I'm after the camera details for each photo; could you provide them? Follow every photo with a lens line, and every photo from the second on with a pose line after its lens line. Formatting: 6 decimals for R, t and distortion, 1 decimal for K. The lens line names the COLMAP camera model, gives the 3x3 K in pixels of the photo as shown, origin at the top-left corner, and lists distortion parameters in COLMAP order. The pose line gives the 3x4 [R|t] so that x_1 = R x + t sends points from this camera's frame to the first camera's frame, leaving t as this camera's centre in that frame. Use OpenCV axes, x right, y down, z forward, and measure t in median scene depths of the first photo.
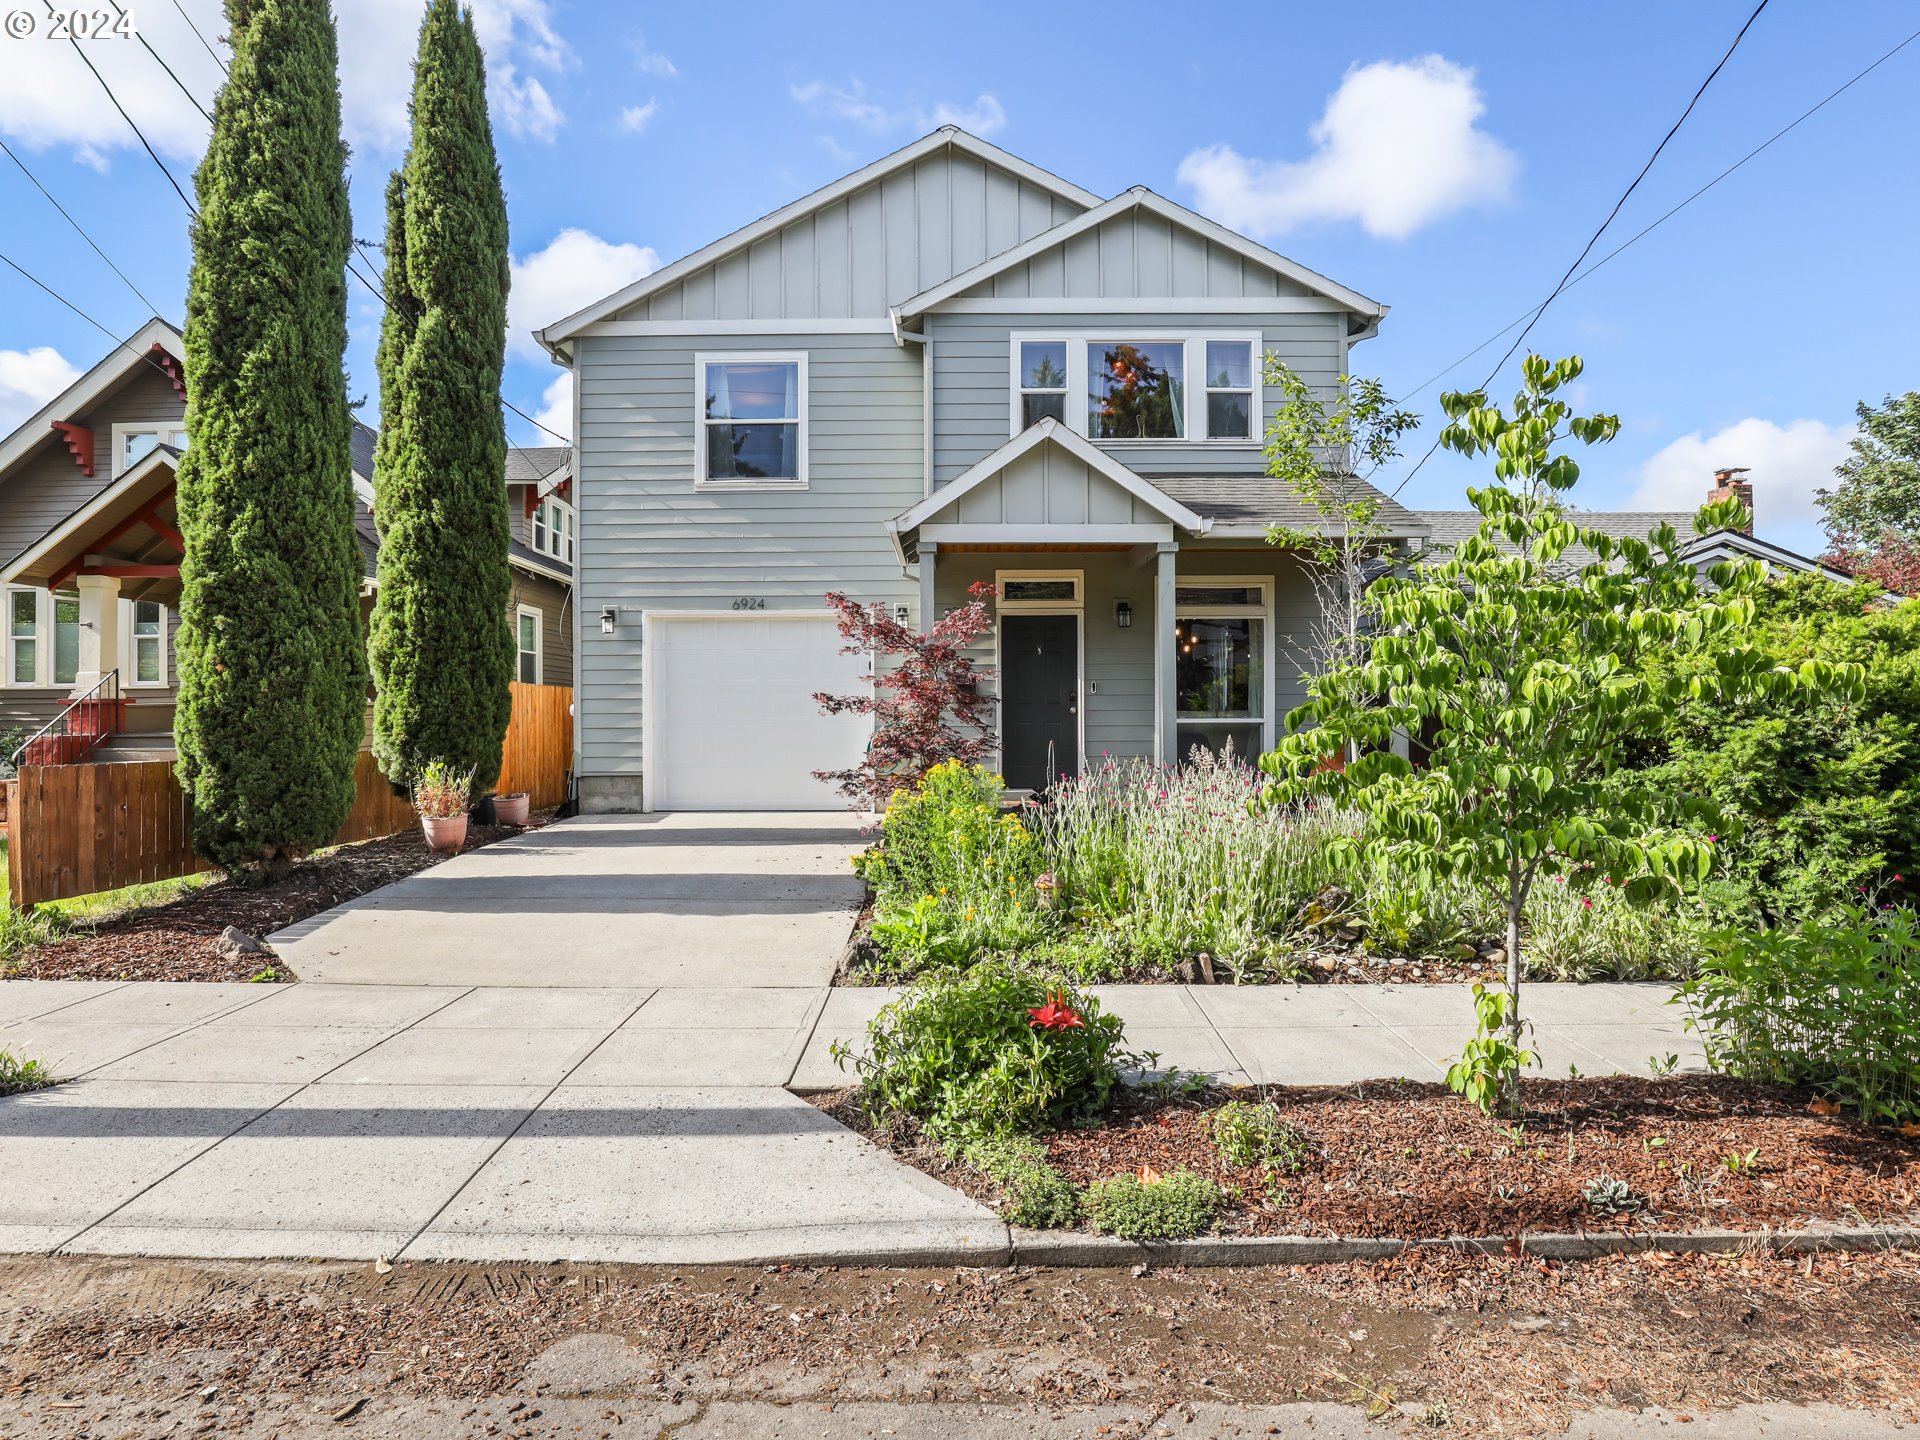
lens RADIAL K [[974.7, 0, 933.1], [0, 974.7, 697.9], [0, 0, 1]] dist [-0.026325, 0.000698]
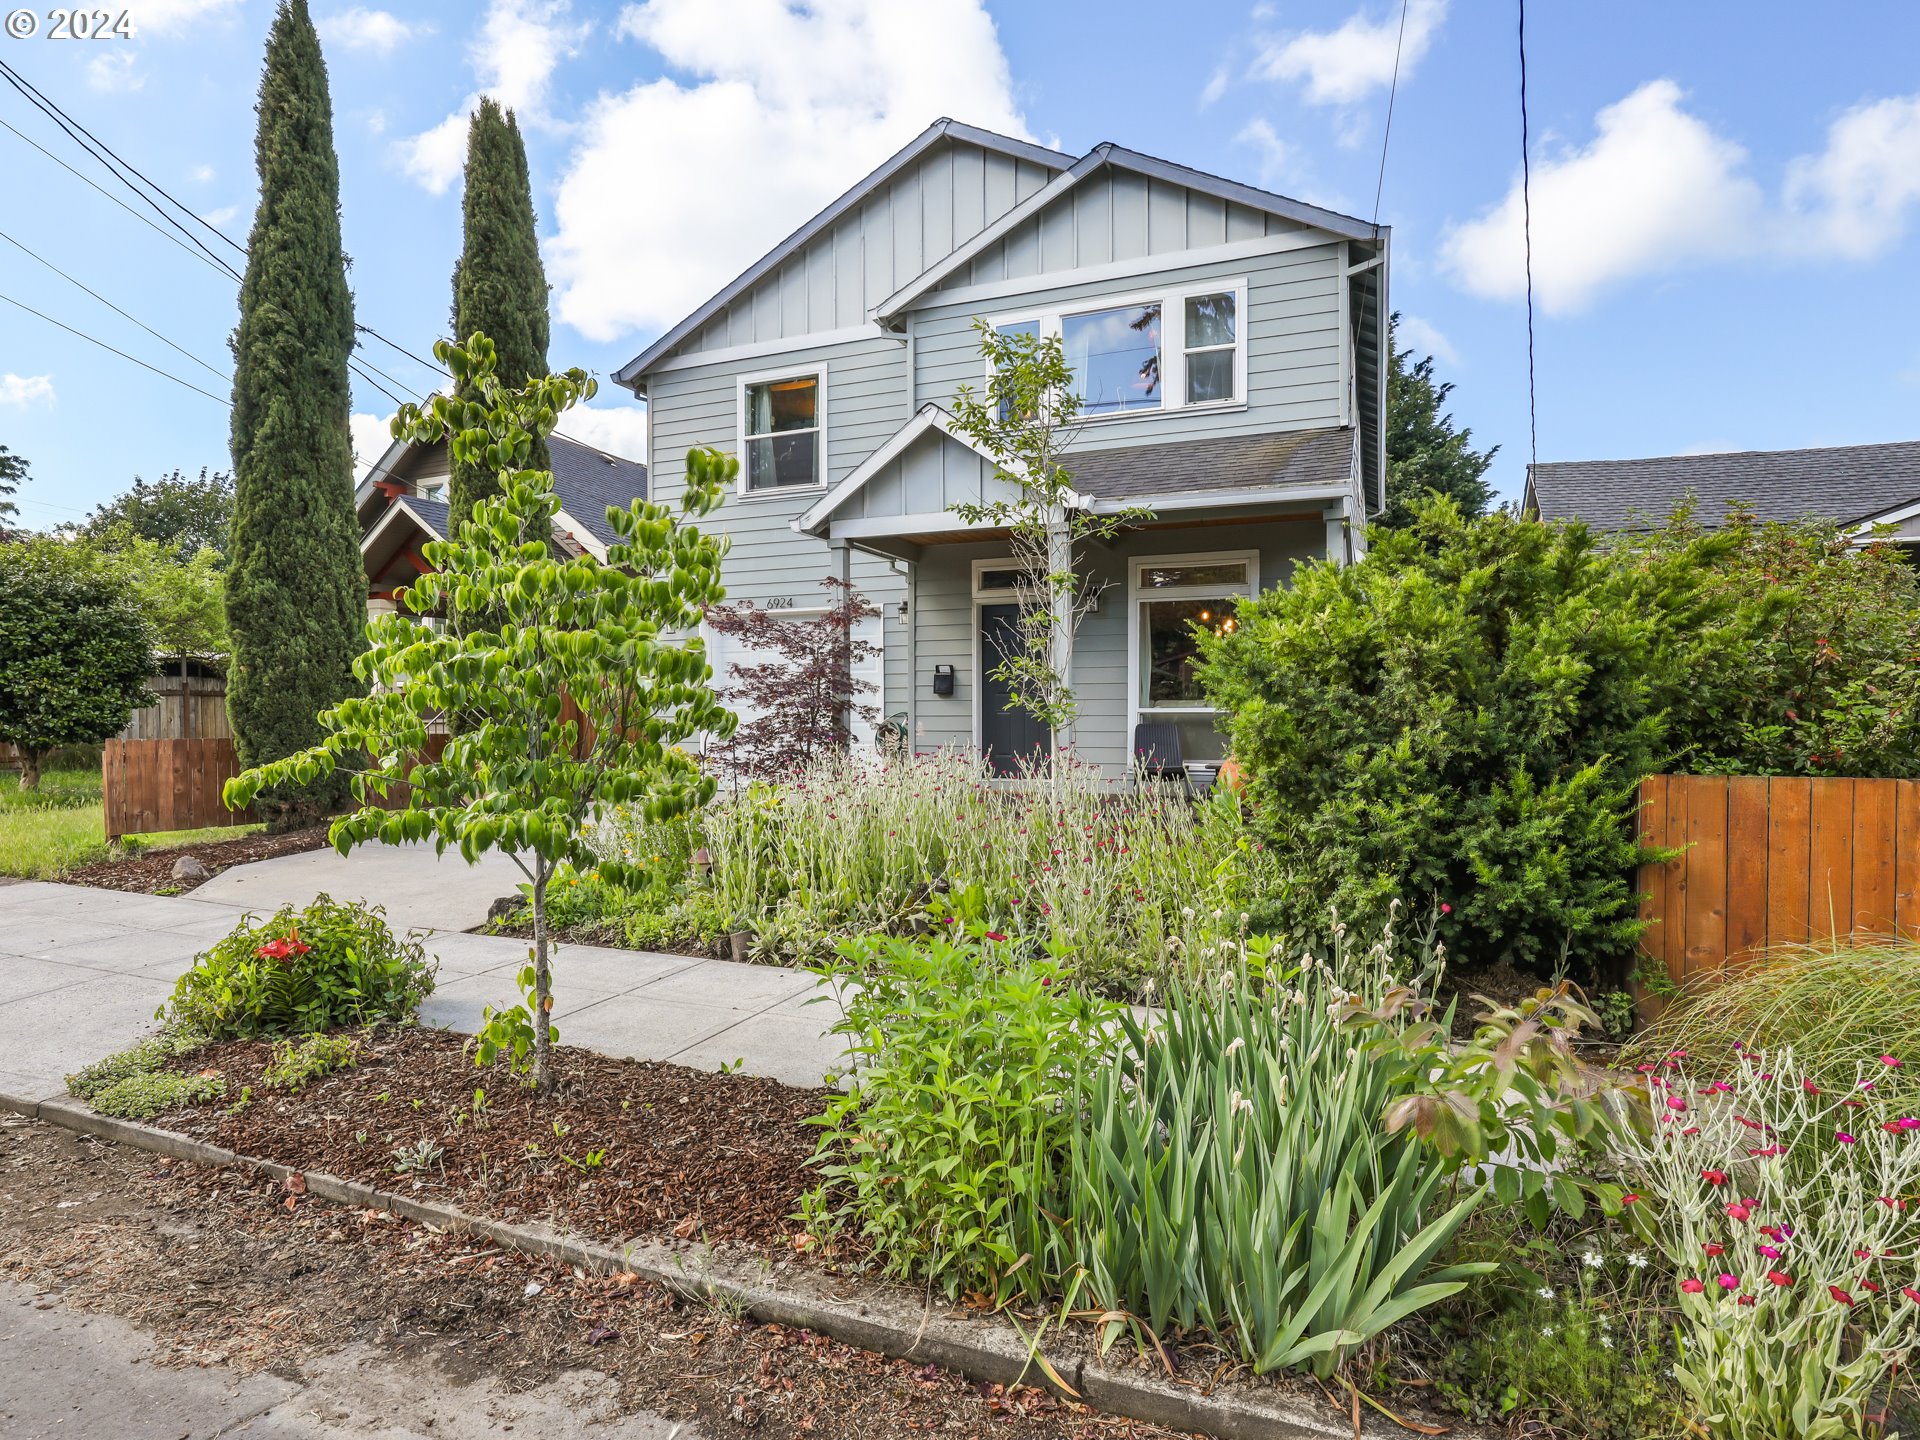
lens RADIAL K [[990.1, 0, 956.9], [0, 990.1, 705.1], [0, 0, 1]] dist [-0.015532, 0.002234]
pose [[0.935295, -0.001803, -0.353864, 0.480984], [0.005644, 0.999936, 0.009823, 0.009750], [0.353823, -0.011185, 0.935245, 0.049128]]
